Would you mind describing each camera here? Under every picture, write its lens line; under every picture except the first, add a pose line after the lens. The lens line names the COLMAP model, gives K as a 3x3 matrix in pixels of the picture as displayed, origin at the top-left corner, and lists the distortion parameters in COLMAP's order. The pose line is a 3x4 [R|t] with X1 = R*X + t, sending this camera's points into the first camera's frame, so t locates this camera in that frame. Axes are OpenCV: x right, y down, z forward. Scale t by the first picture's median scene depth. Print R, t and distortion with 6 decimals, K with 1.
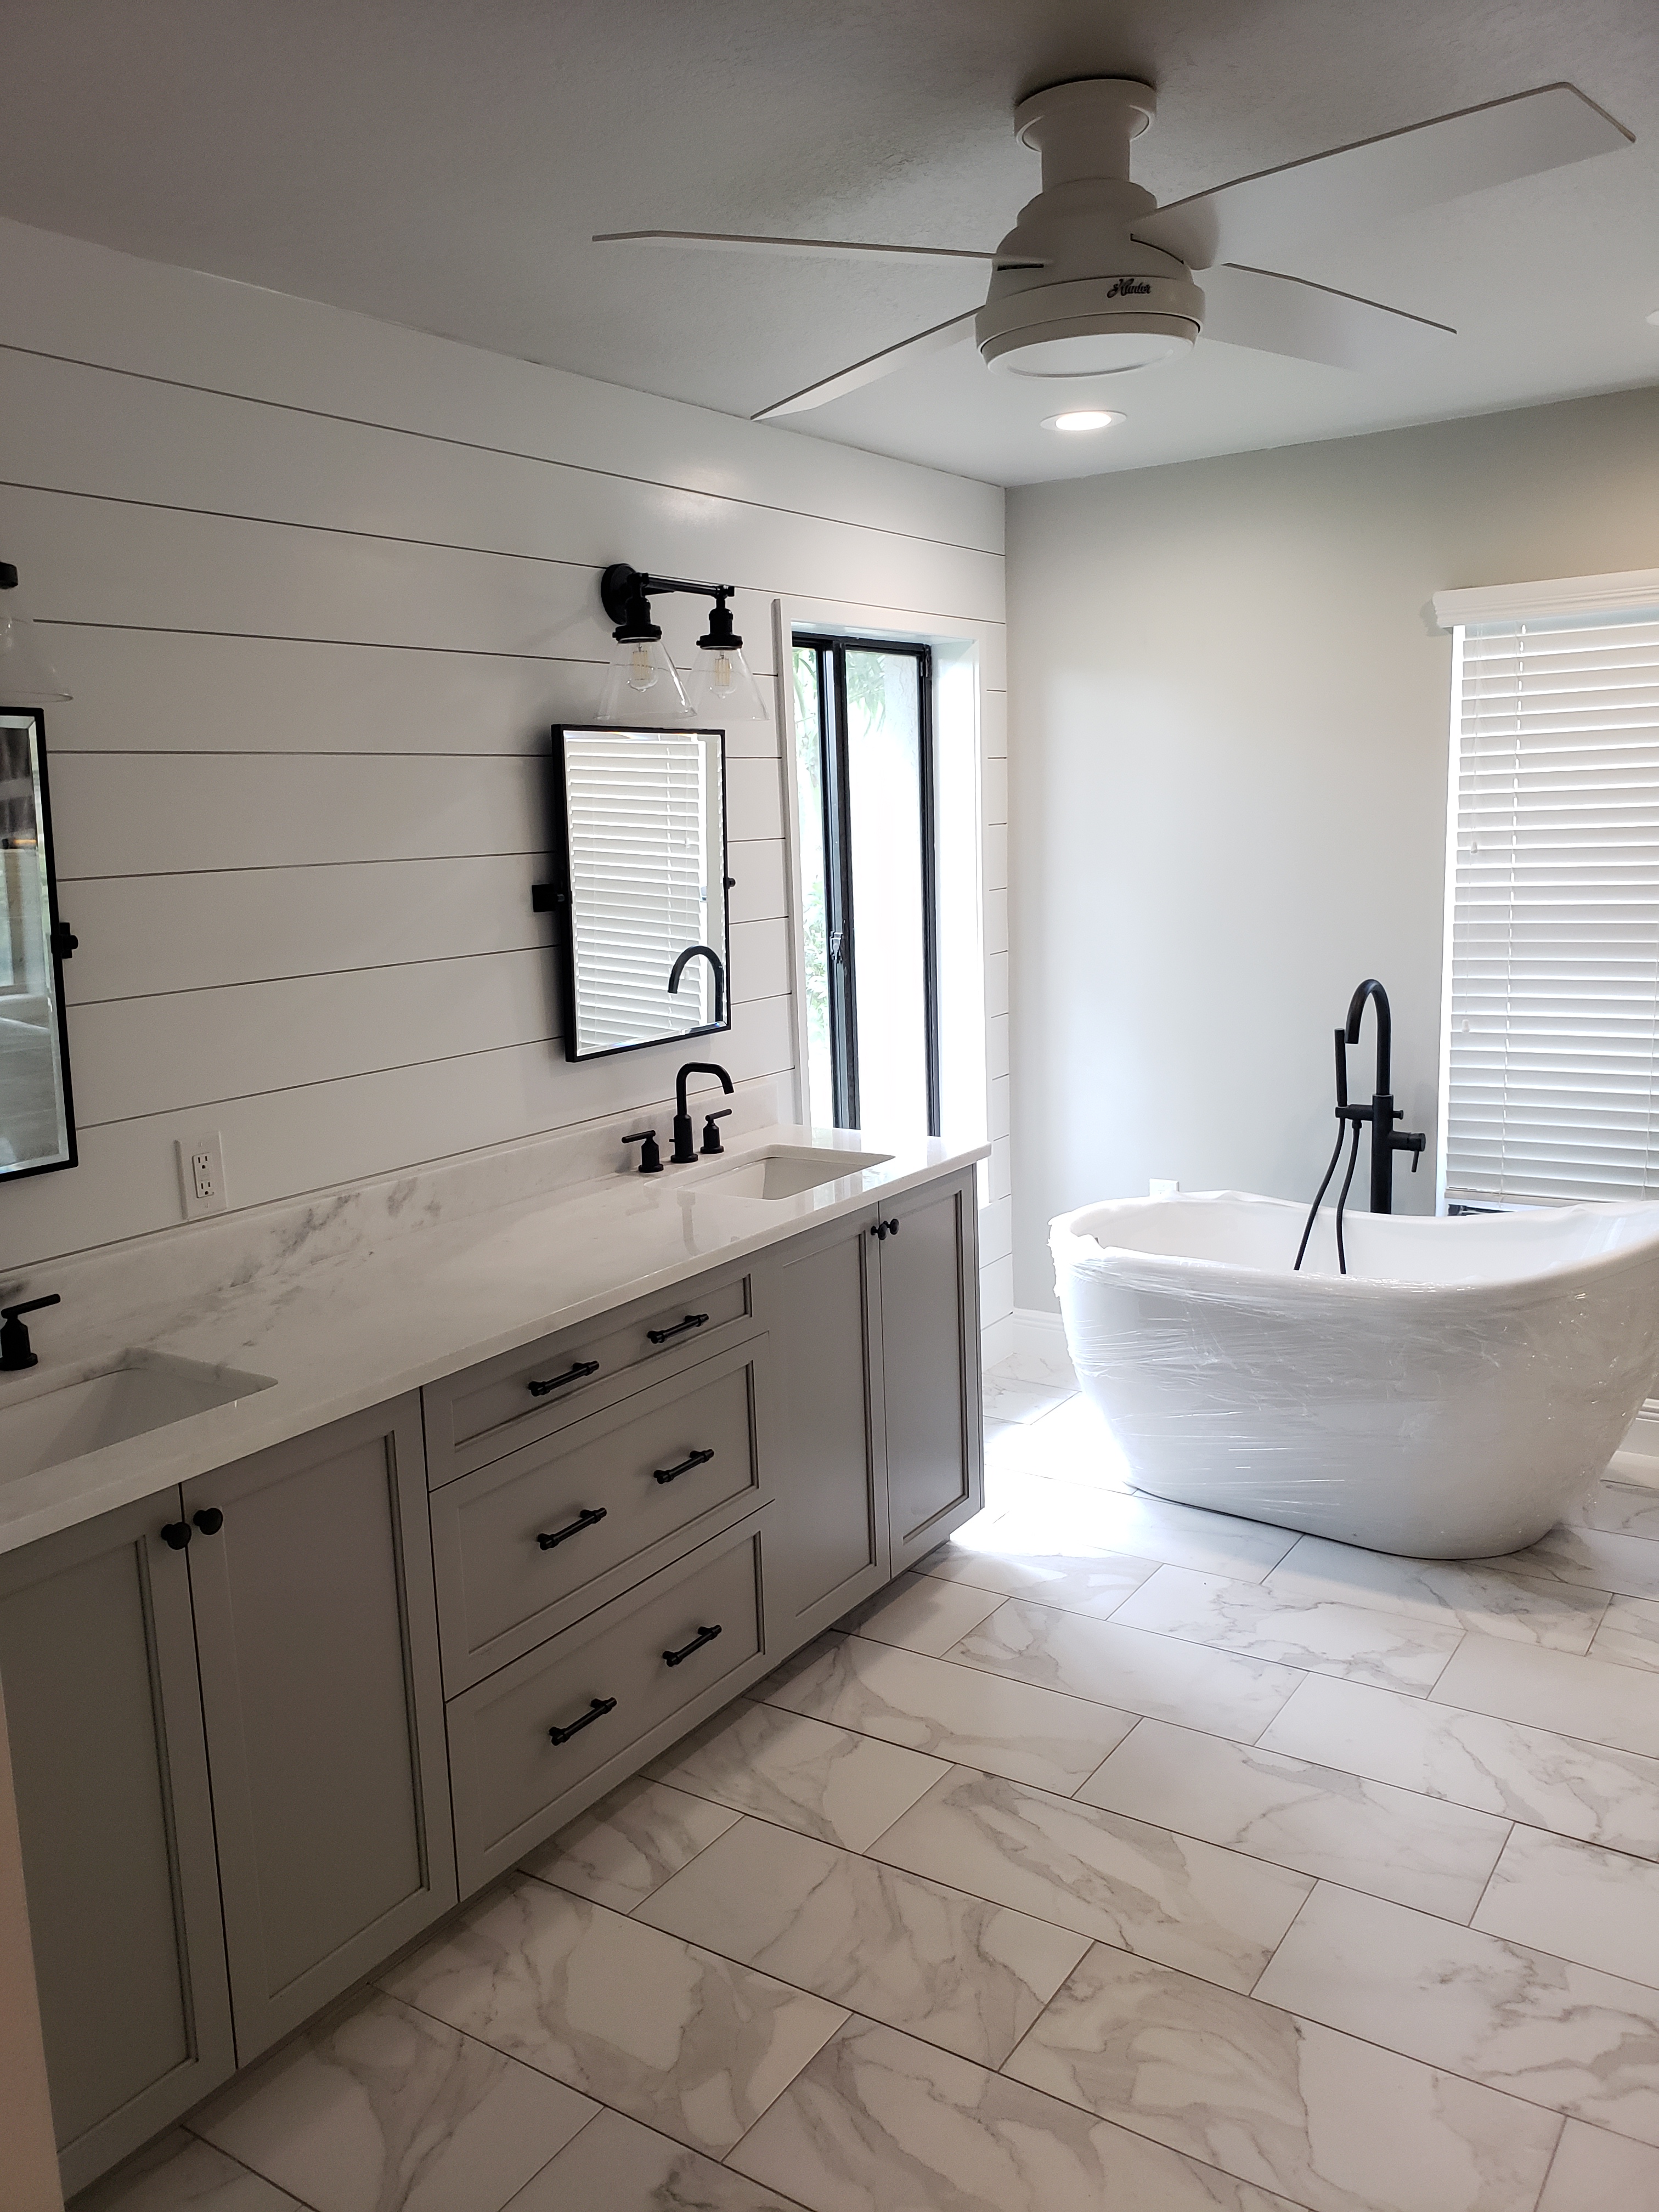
lens RADIAL K [[1715.2, 0, 834.2], [0, 1715.2, 1110.5], [0, 0, 1]] dist [0.039453, -0.031673]
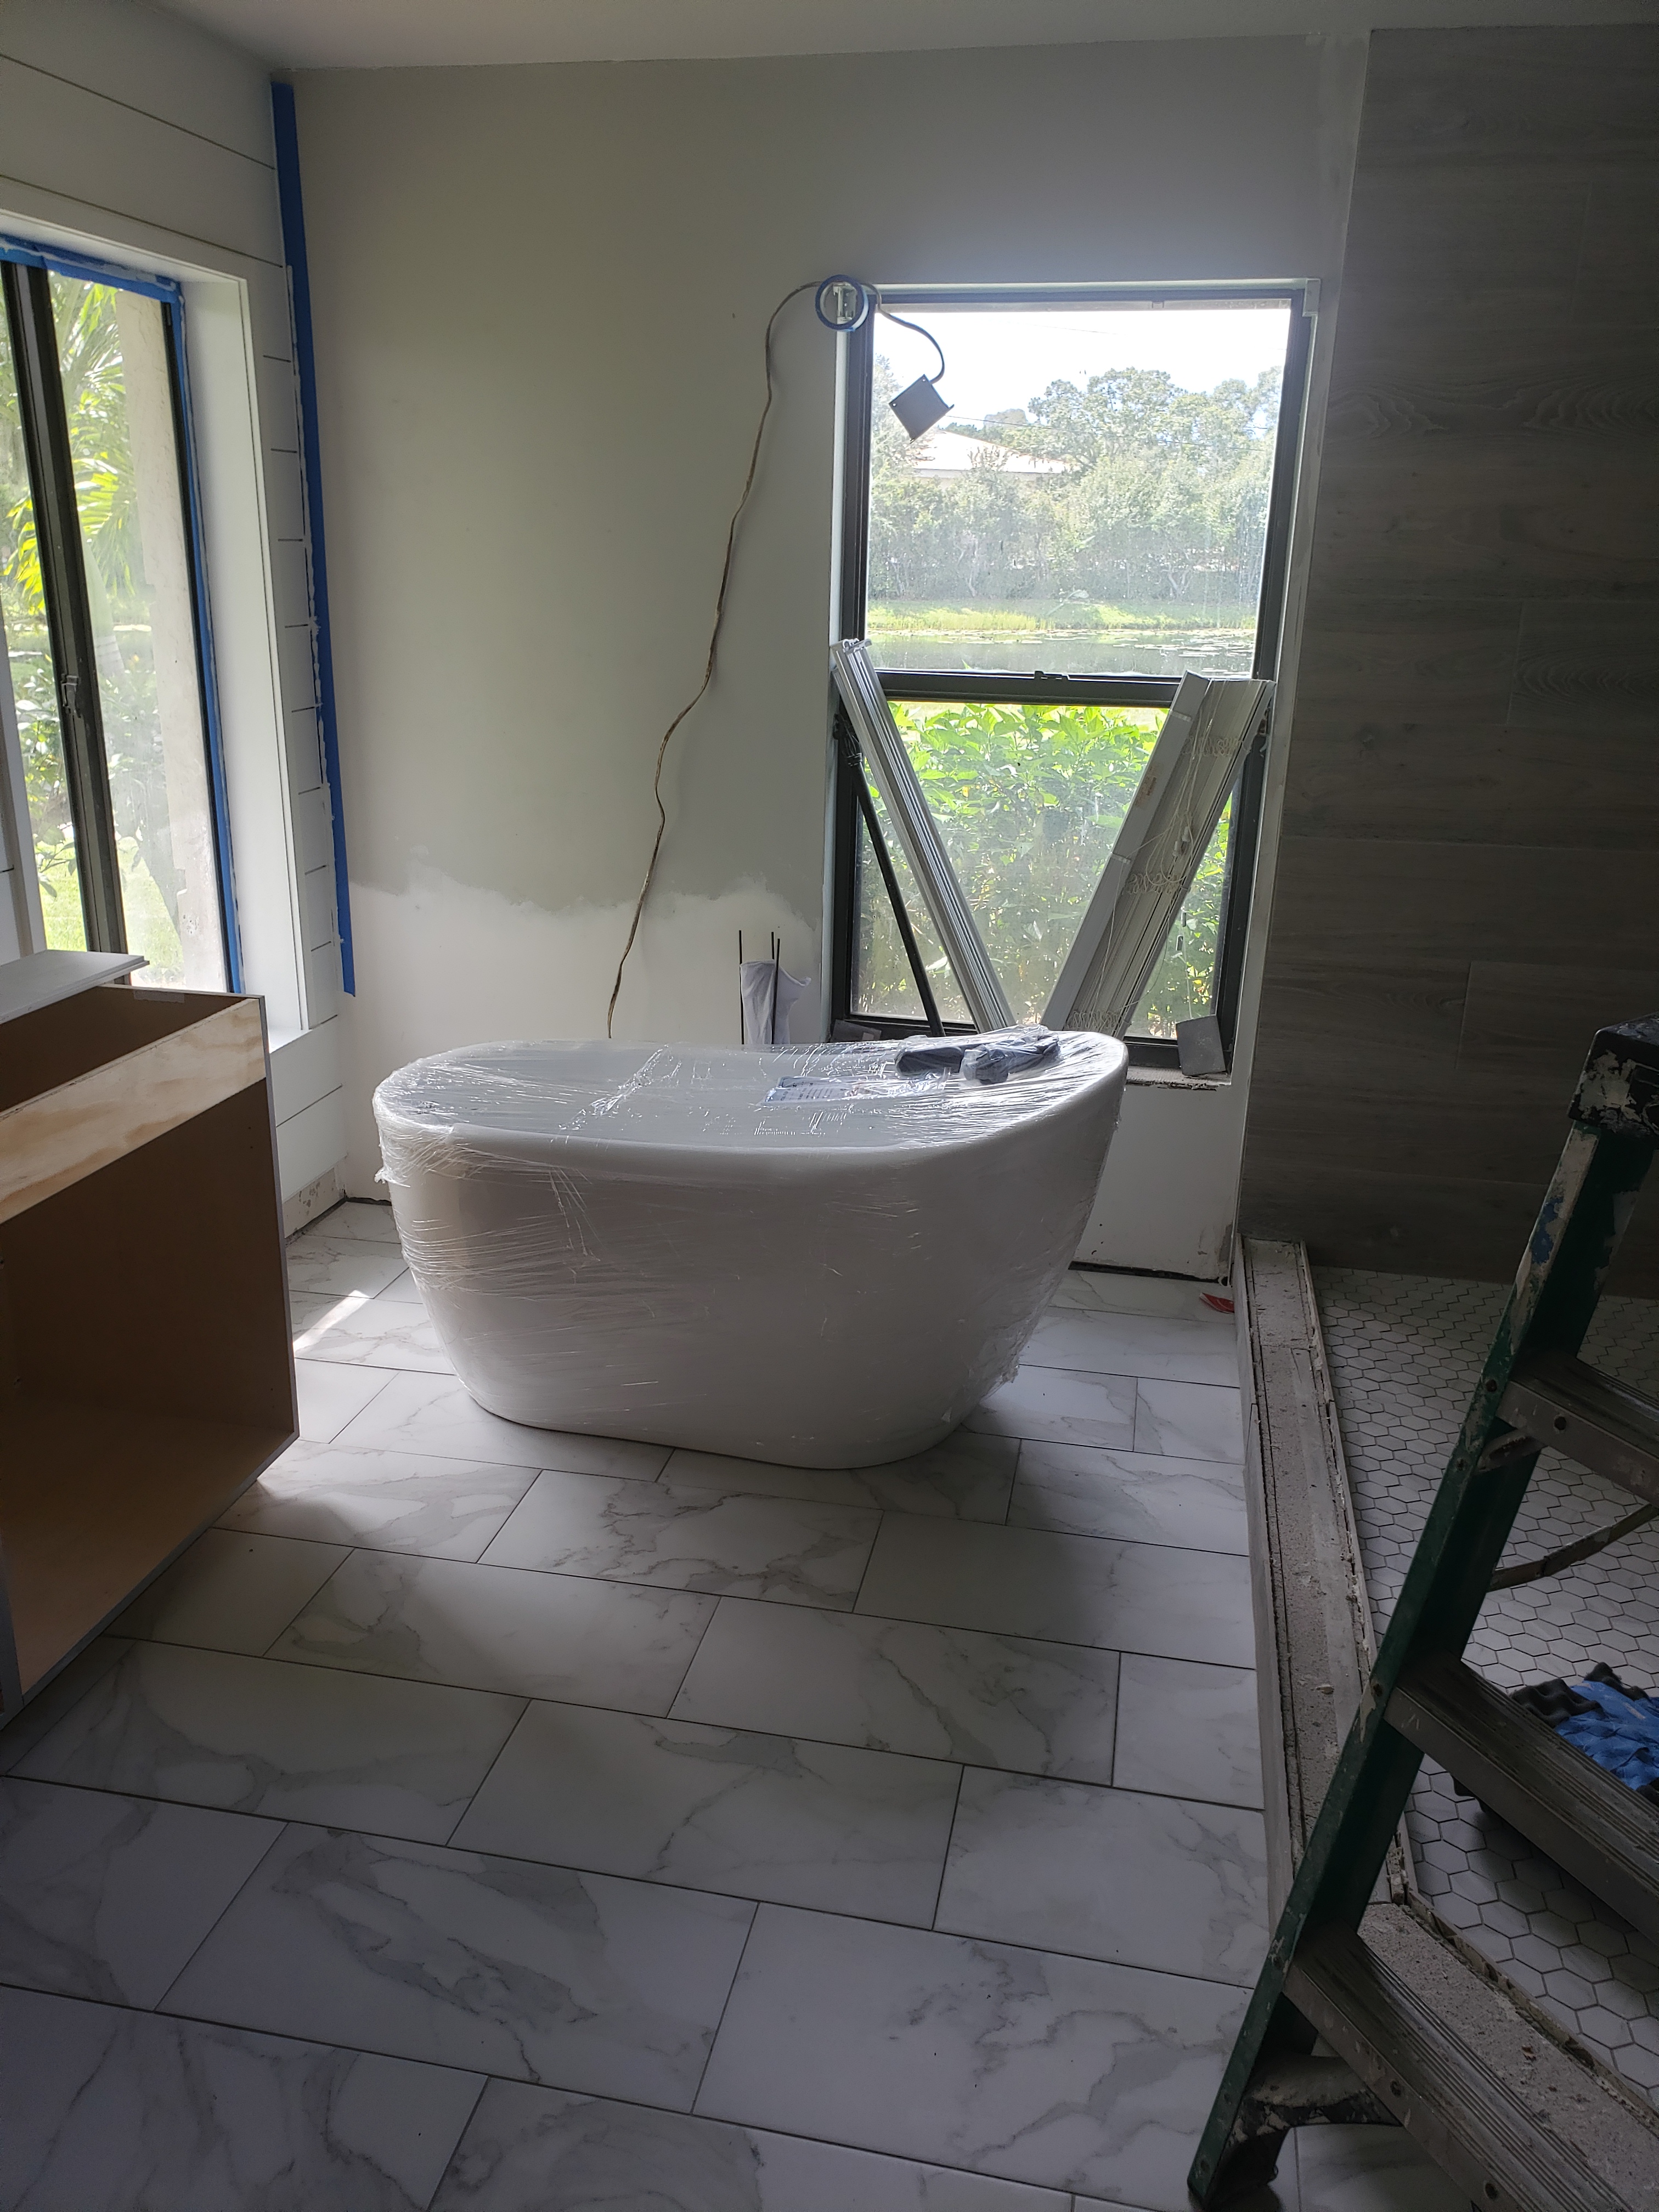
lens RADIAL K [[1715.2, 0, 840.4], [0, 1715.2, 1100.4], [0, 0, 1]] dist [0.039453, -0.031673]
pose [[0.926634, -0.055848, 0.371794, 0.032160], [0.007156, 0.991346, 0.131076, -0.034787], [-0.375897, -0.118799, 0.919015, 0.266394]]
